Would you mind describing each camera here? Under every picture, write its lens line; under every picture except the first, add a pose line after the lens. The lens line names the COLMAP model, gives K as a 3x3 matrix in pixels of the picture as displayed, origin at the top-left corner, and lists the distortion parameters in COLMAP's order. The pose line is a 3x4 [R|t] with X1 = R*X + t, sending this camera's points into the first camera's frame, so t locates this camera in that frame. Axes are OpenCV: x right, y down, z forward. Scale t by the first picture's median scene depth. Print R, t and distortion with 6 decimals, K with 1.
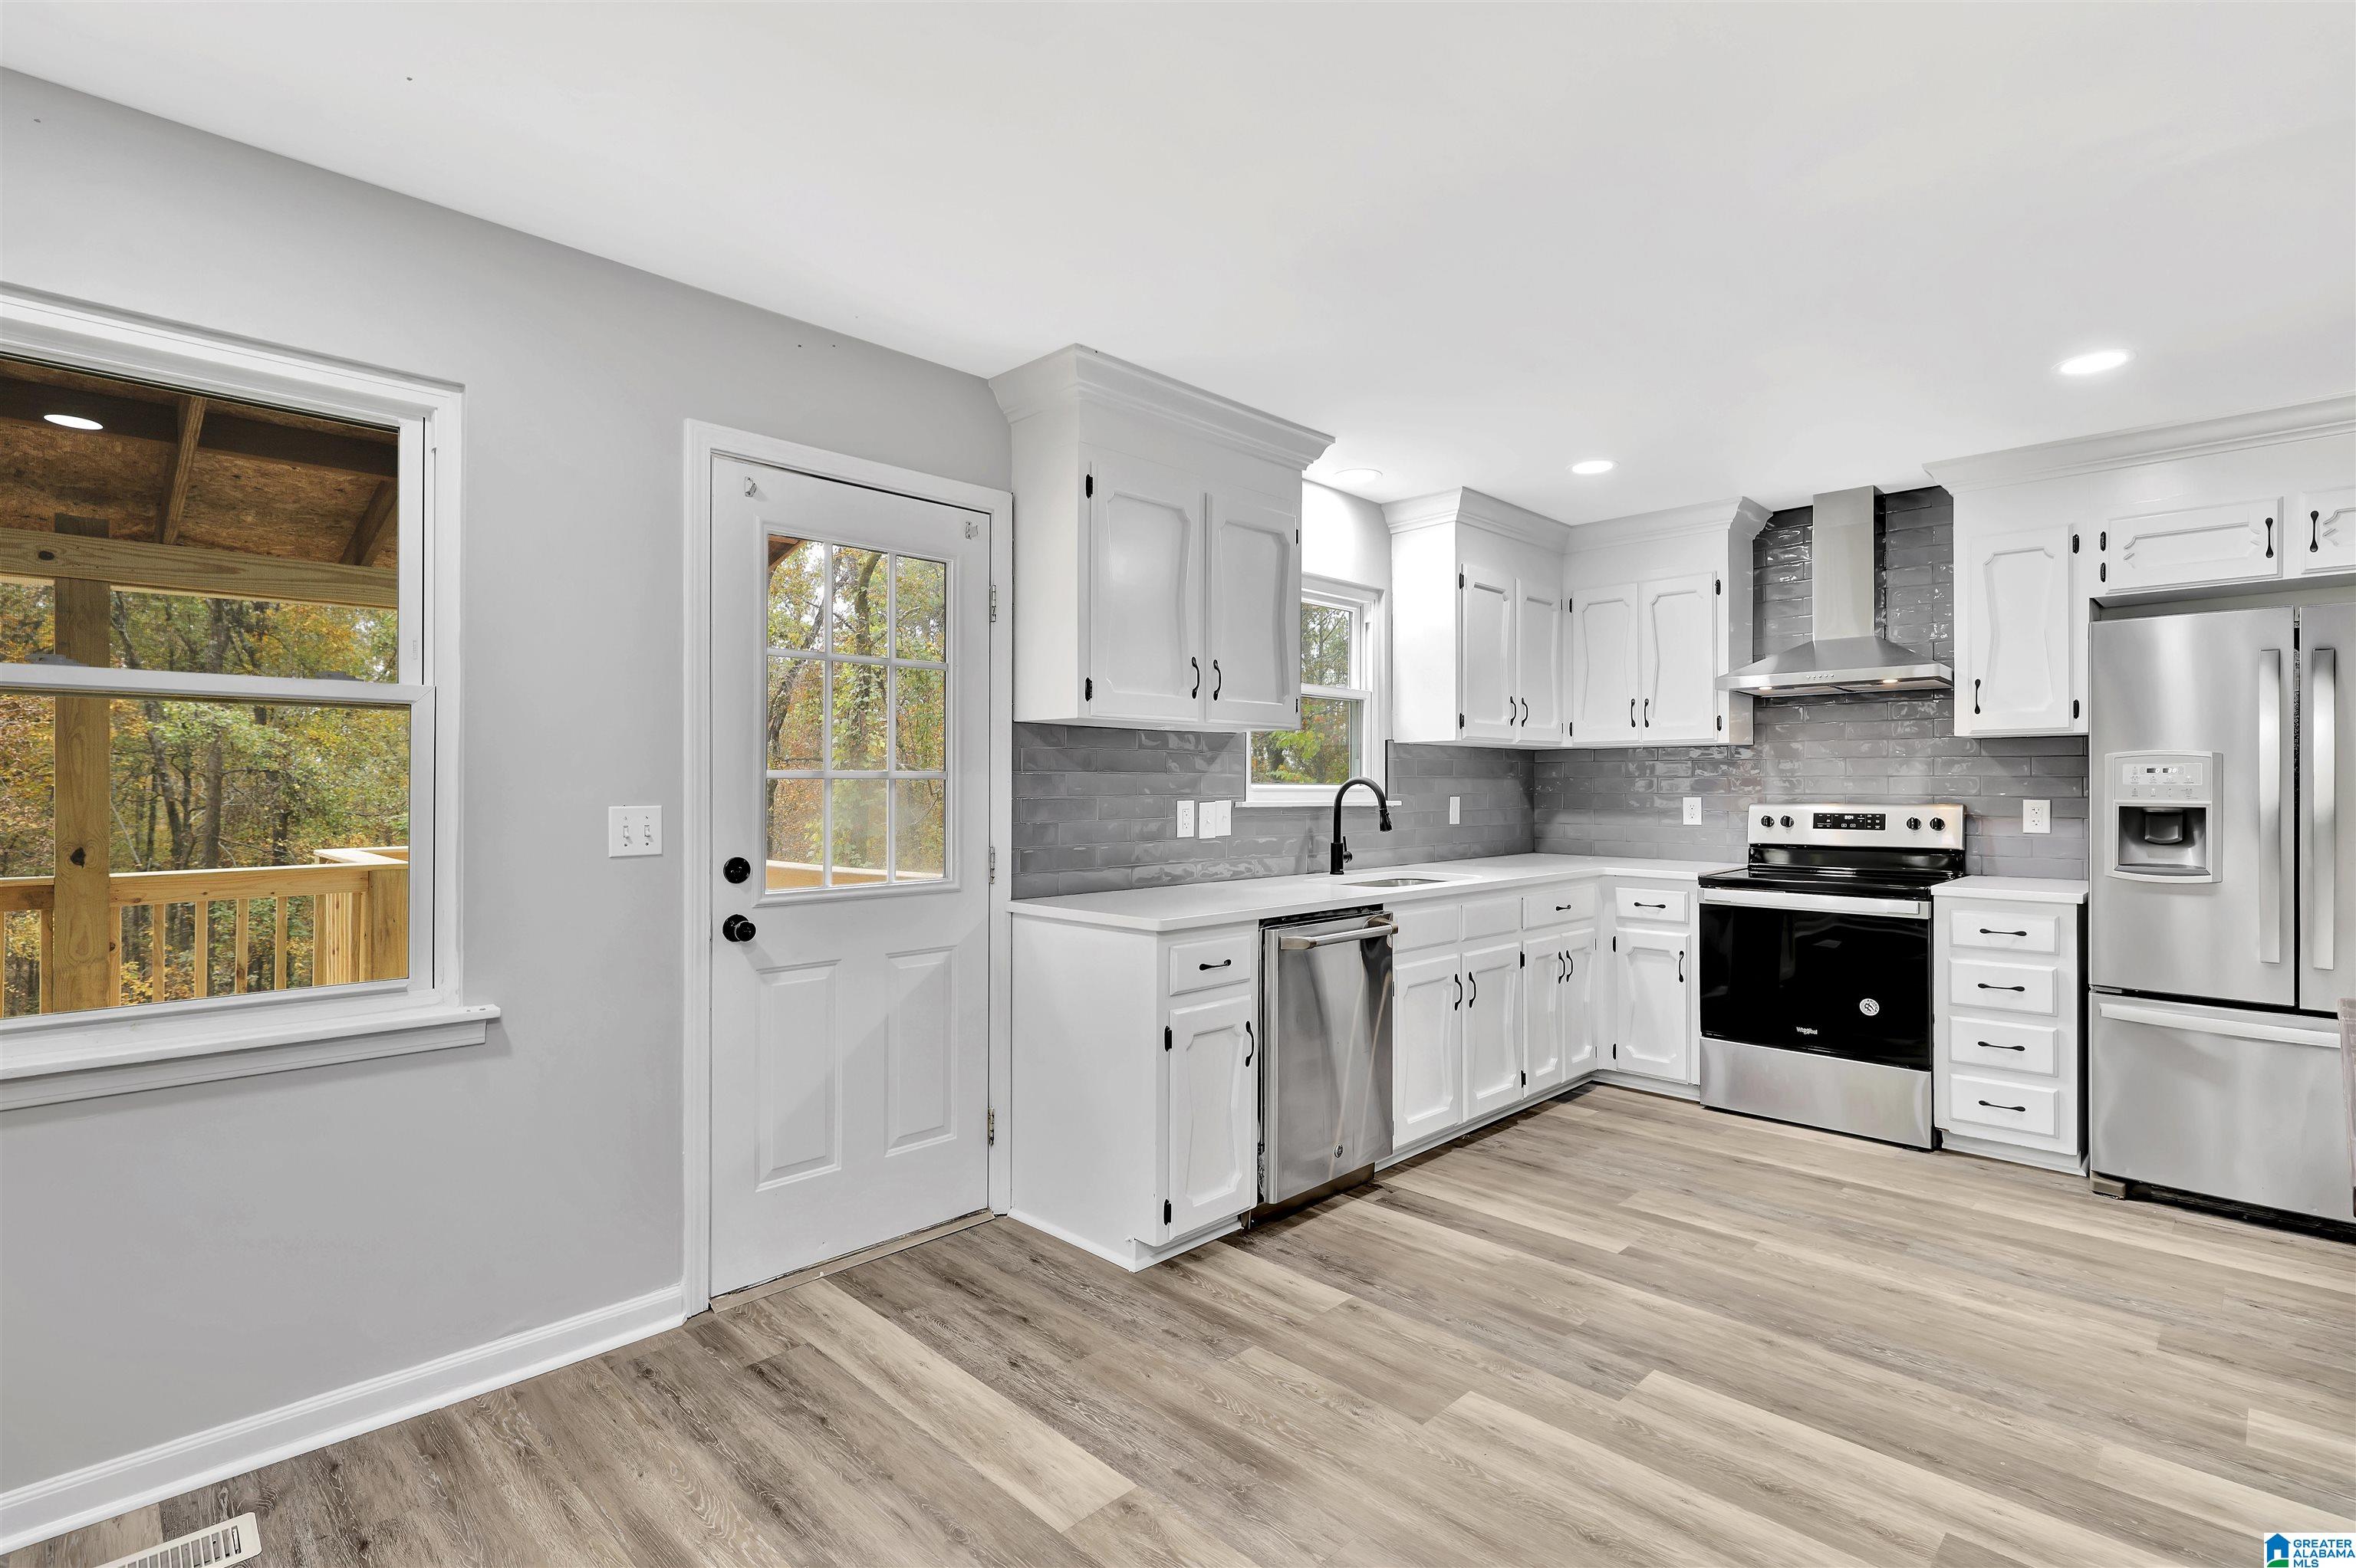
lens RADIAL K [[1115.2, 0, 1171.4], [0, 1115.2, 773.5], [0, 0, 1]] dist [-0.000906, 0.000282]
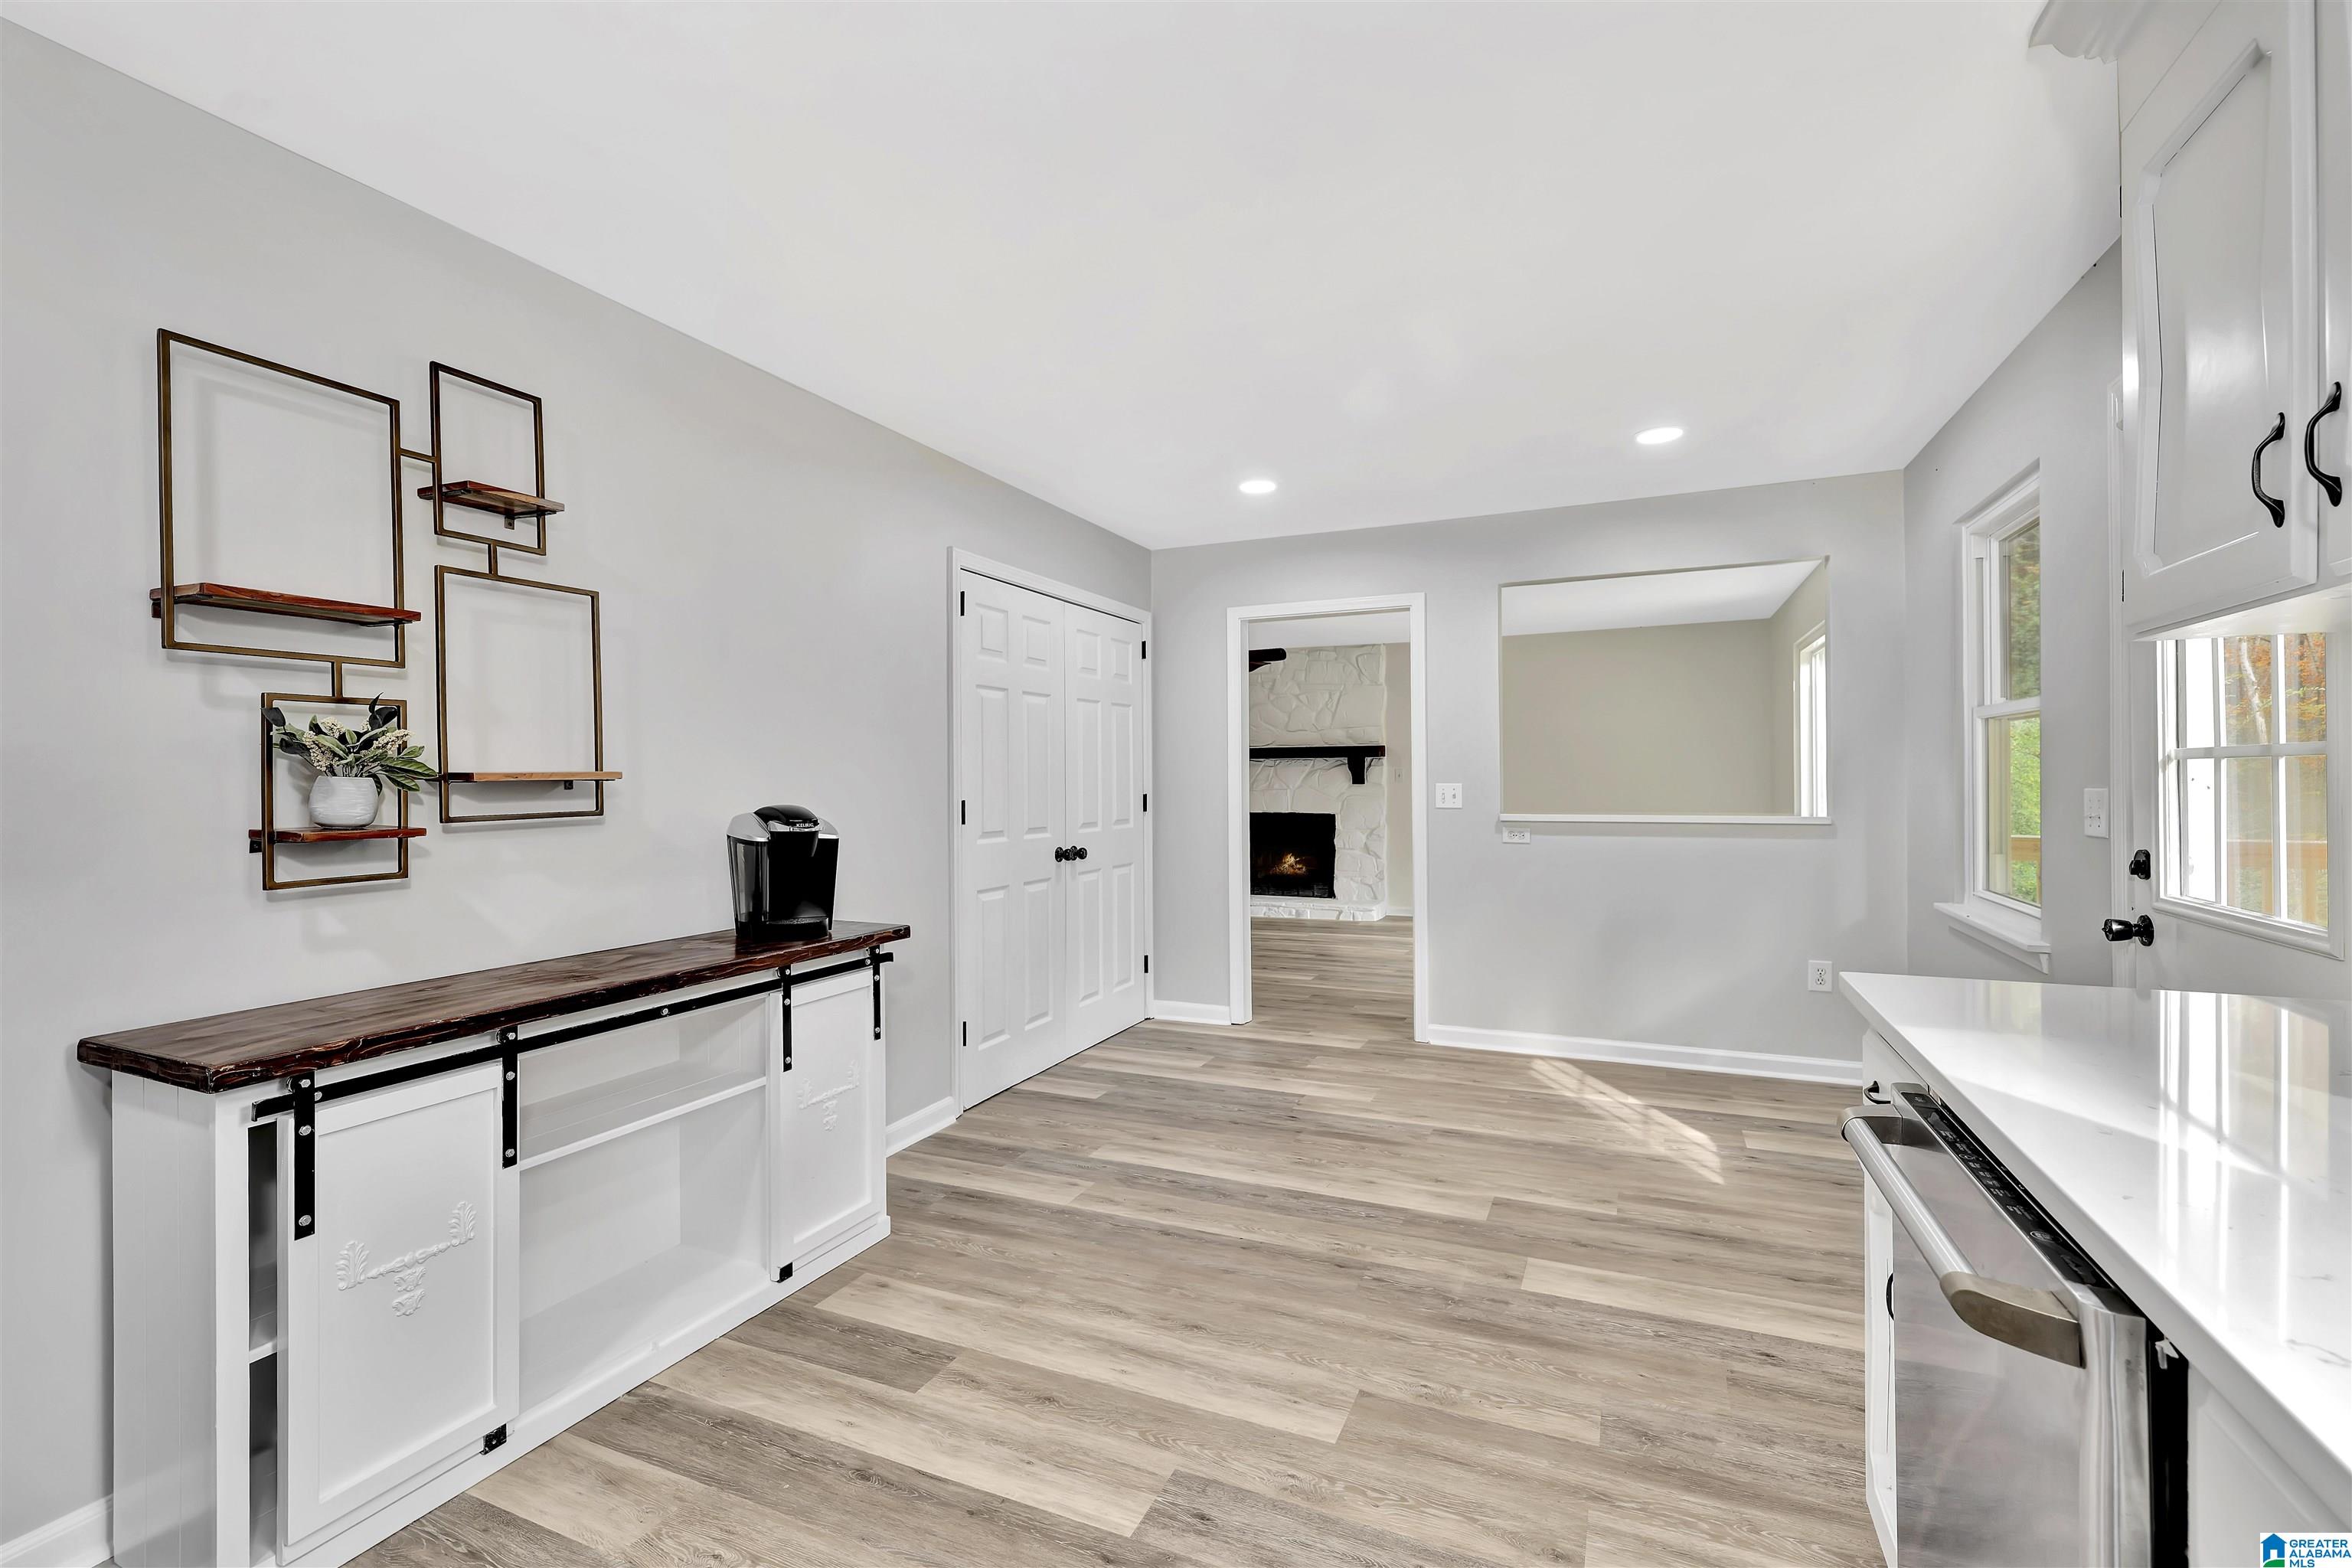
lens RADIAL K [[1011.6, 0, 1167.7], [0, 1011.6, 779.0], [0, 0, 1]] dist [-0.004107, -0.000474]
pose [[-0.934934, 0.003443, -0.354806, 0.300387], [0.009594, 0.999833, -0.015579, 0.022049], [0.354693, -0.017969, -0.934810, 0.765268]]
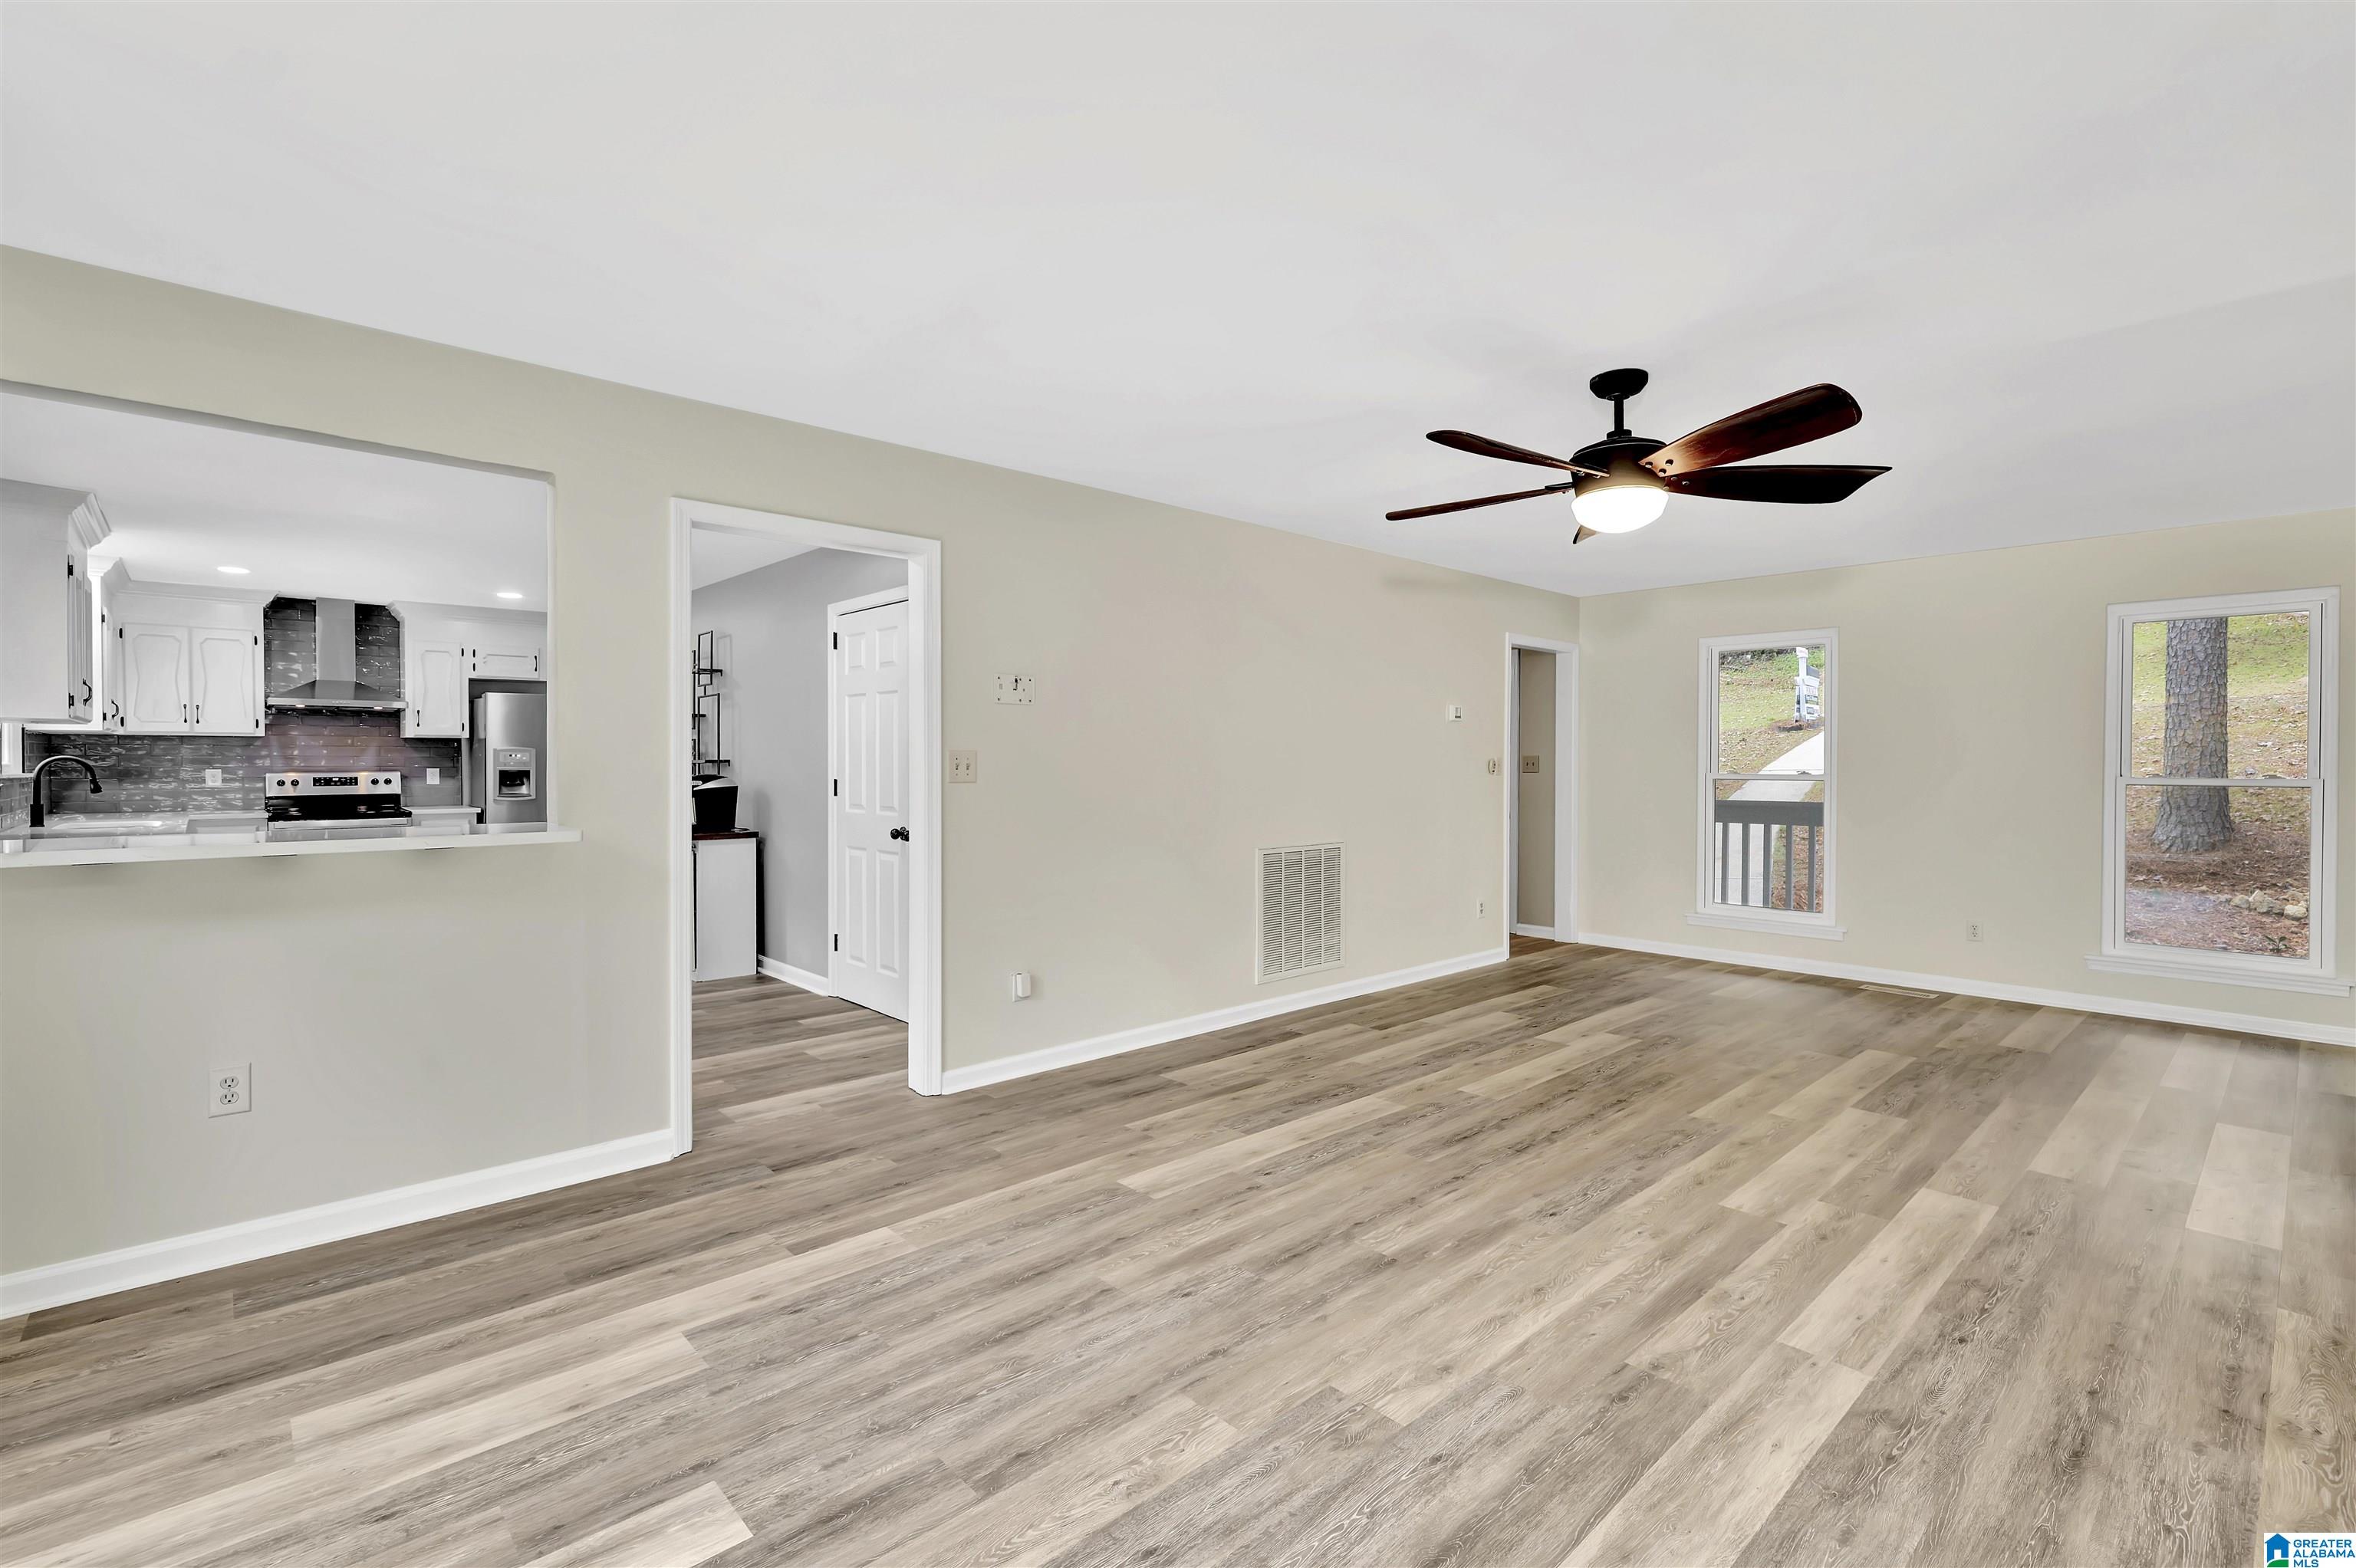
lens RADIAL K [[1013.2, 0, 1155.0], [0, 1013.2, 834.7], [0, 0, 1]] dist [-0.004107, -0.000474]
pose [[0.084446, -0.071312, 0.993873, -1.049898], [-0.010927, 0.997309, 0.072487, -0.004909], [-0.996368, -0.016981, 0.083440, -0.523818]]
